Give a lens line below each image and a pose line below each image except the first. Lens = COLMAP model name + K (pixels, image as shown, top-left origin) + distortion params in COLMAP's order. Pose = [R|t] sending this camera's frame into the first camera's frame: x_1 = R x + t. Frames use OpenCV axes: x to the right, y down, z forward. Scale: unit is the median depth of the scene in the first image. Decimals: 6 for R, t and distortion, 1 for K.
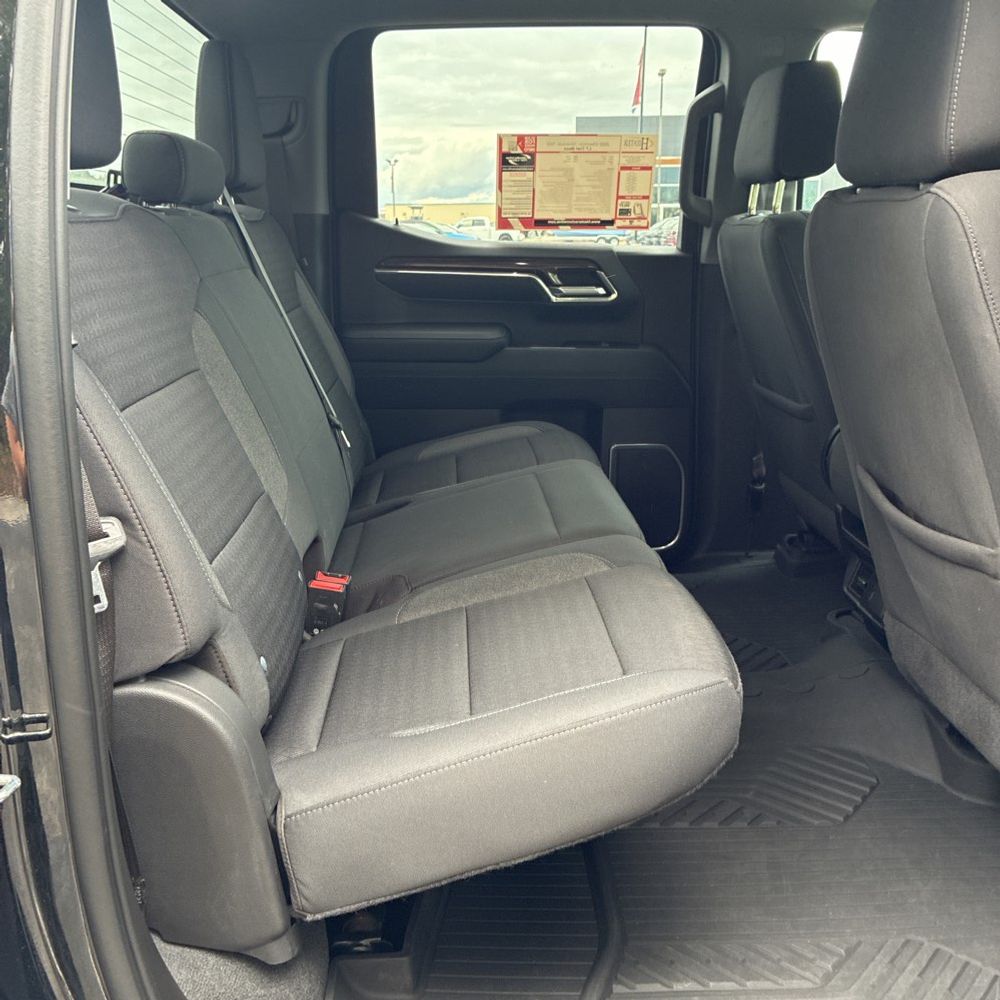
lens RADIAL K [[1018.6, 0, 495.1], [0, 1018.6, 486.1], [0, 0, 1]] dist [0.011237, 0.017213]
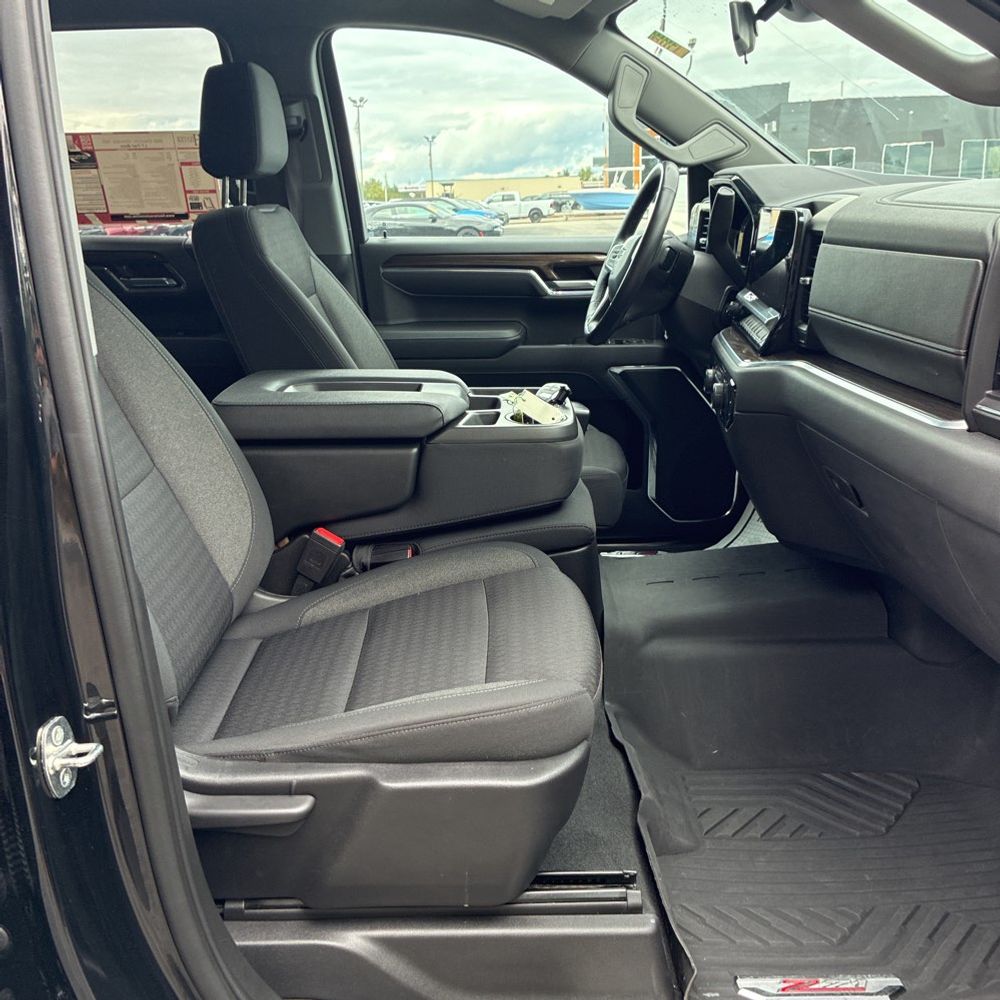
lens RADIAL K [[1032.7, 0, 499.8], [0, 1032.7, 500.3], [0, 0, 1]] dist [-0.082733, 0.285440]
pose [[0.976377, 0.042254, -0.211903, 0.667977], [-0.033712, 0.998473, 0.043764, -0.024937], [0.213429, -0.035586, 0.976310, 0.032006]]
